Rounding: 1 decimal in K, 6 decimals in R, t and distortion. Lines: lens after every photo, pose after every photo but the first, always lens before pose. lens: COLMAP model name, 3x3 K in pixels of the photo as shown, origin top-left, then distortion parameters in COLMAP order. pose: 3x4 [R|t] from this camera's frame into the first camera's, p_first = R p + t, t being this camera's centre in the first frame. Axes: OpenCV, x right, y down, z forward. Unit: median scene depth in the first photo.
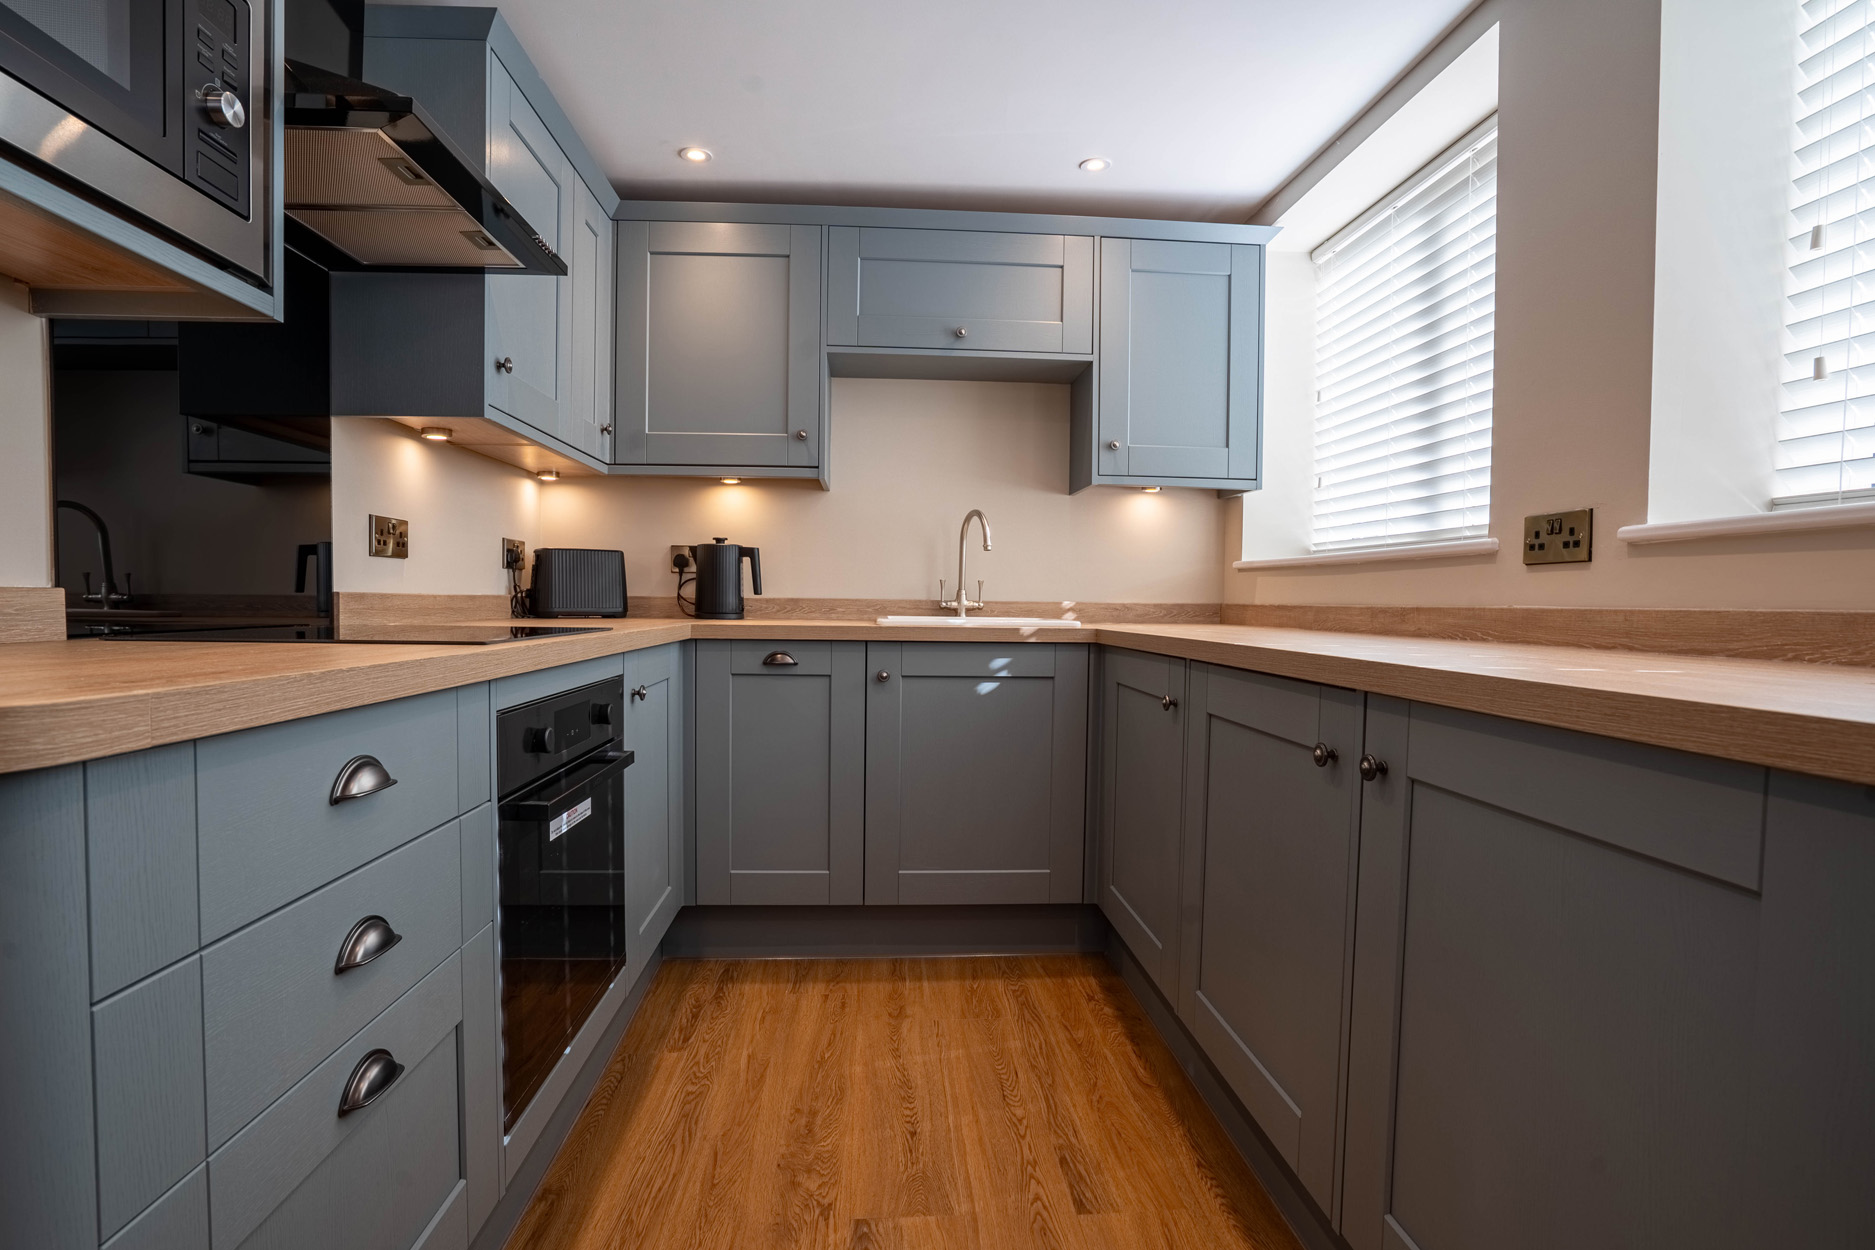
lens RADIAL K [[892.4, 0, 936.0], [0, 892.4, 629.2], [0, 0, 1]] dist [-0.050558, 0.012660]
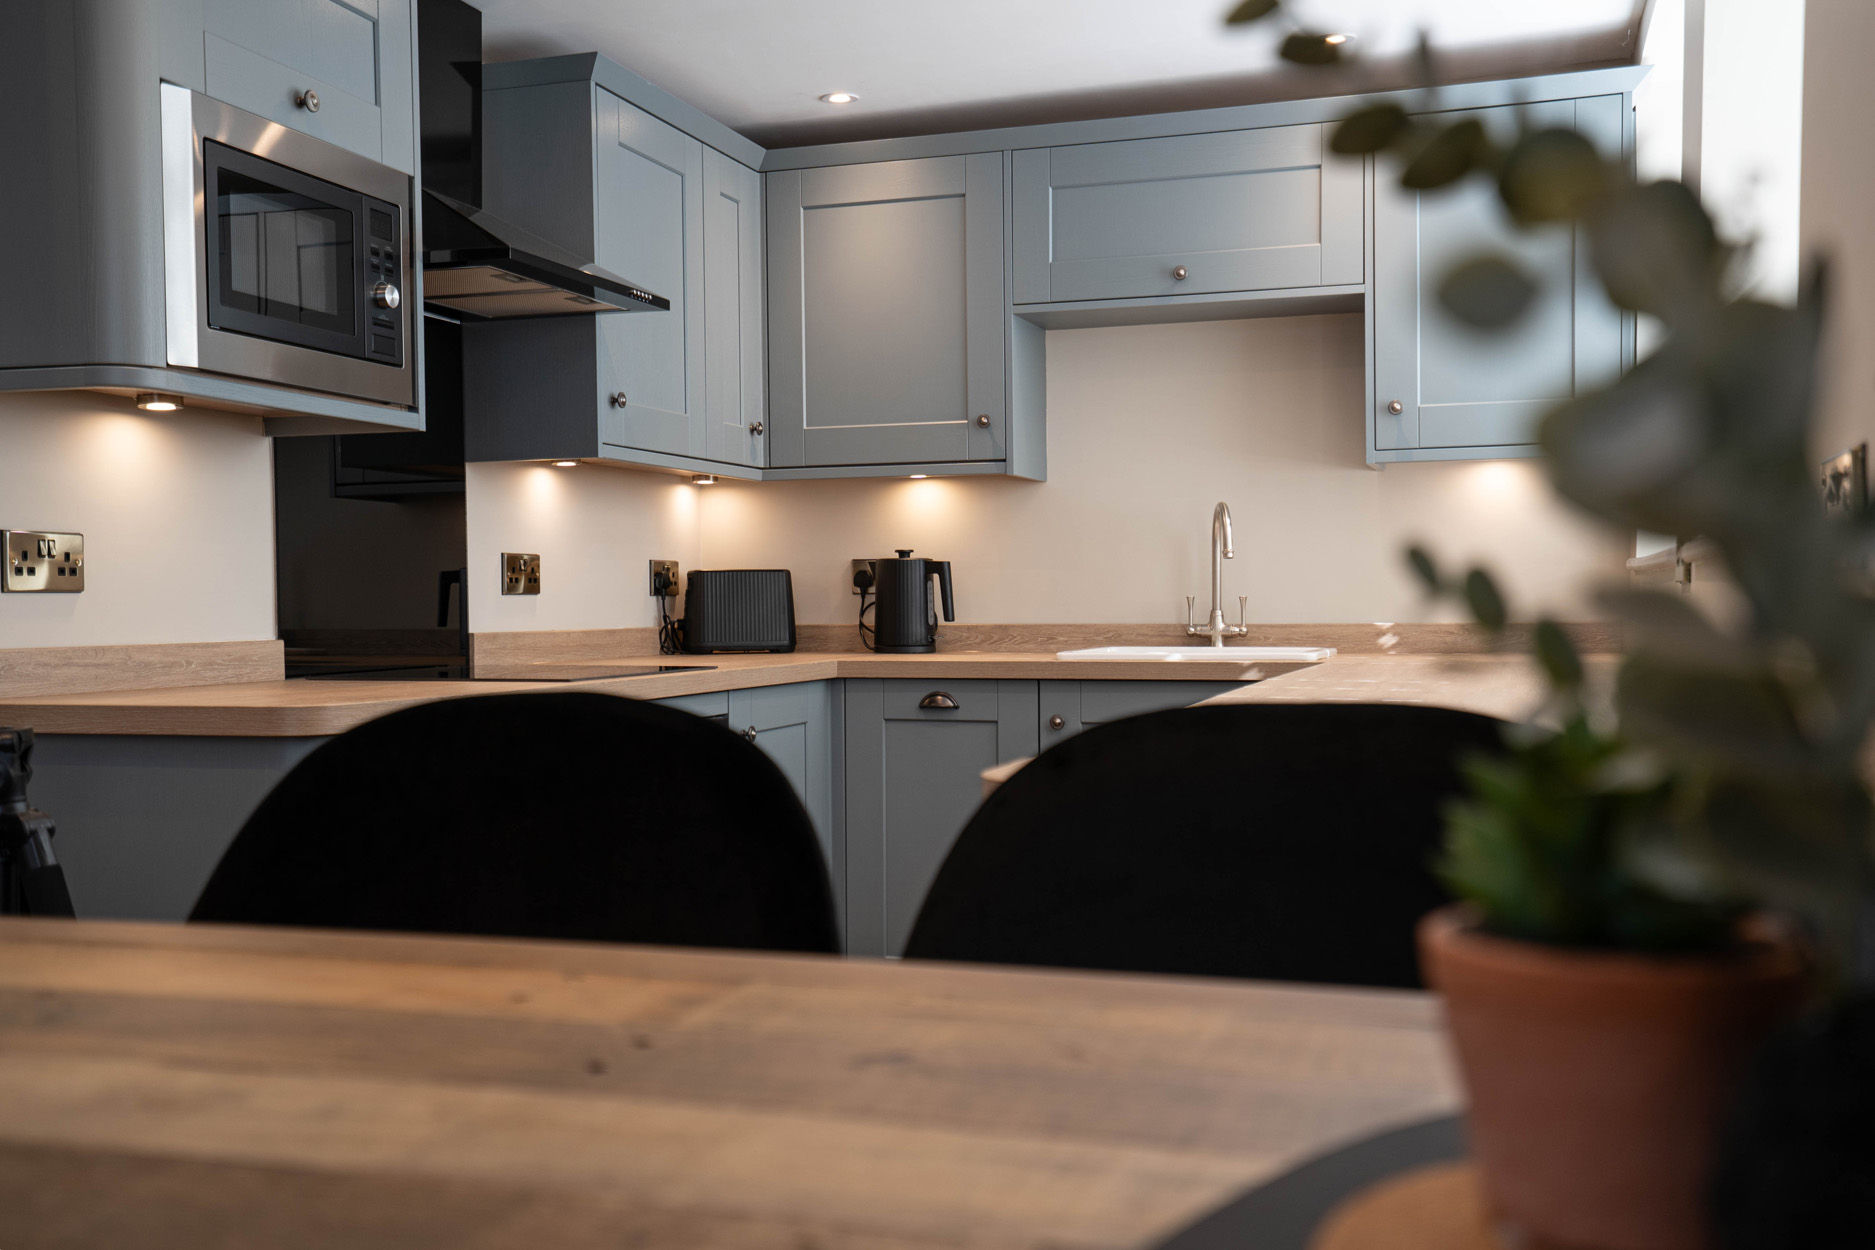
lens RADIAL K [[1903.2, 0, 942.3], [0, 1903.2, 630.1], [0, 0, 1]] dist [0.014701, 0.000000]
pose [[0.929721, -0.013544, -0.368016, 0.456101], [0.007383, 0.999808, -0.018143, -0.000954], [0.368191, 0.014151, 0.929642, -0.614830]]
